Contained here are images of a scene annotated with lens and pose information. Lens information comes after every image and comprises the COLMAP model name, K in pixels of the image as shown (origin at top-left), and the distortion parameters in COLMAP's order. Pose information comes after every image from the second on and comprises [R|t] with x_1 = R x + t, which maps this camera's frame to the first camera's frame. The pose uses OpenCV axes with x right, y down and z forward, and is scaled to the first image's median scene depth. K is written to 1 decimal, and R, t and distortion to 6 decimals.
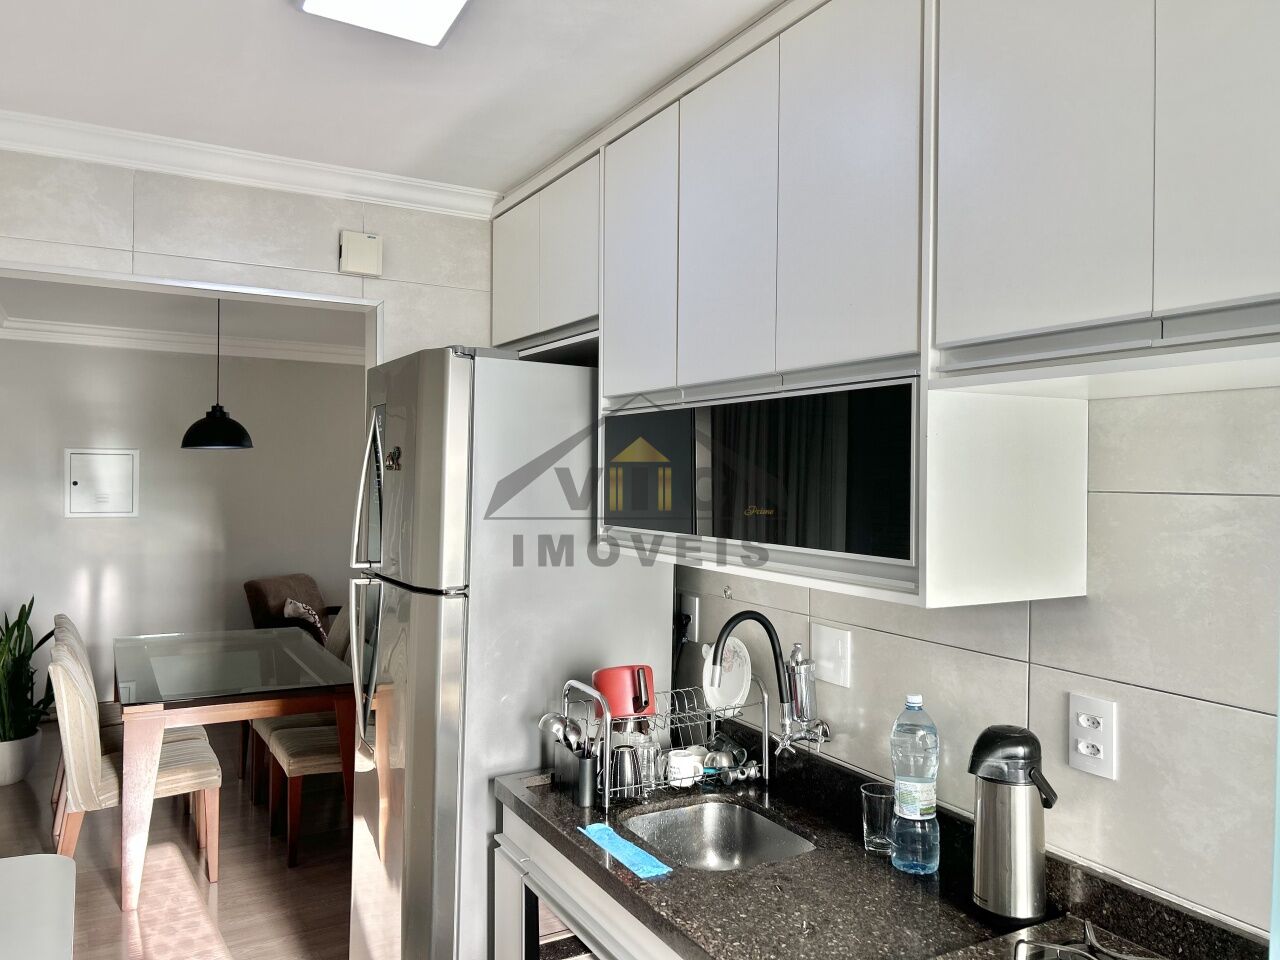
lens RADIAL K [[964.6, 0, 639.6], [0, 964.6, 475.4], [0, 0, 1]] dist [0.052193, -0.056508]
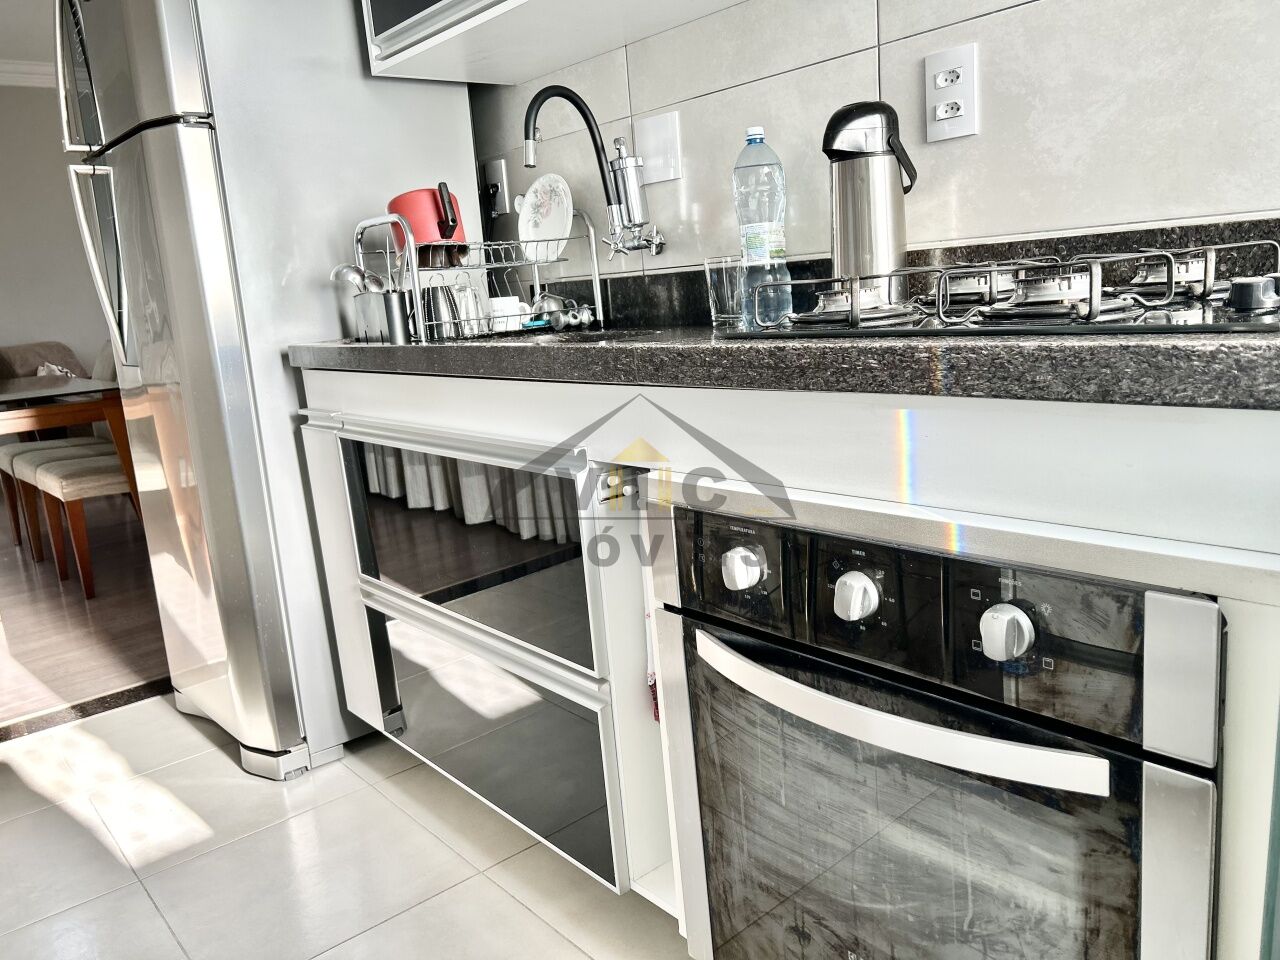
lens RADIAL K [[975.3, 0, 640.0], [0, 975.3, 480.0], [0, 0, 1]] dist [0.048979, -0.064286]
pose [[0.976305, -0.130876, 0.172338, -0.010898], [0.095922, 0.975601, 0.197486, 0.286924], [-0.193980, -0.176276, 0.965038, 0.087441]]
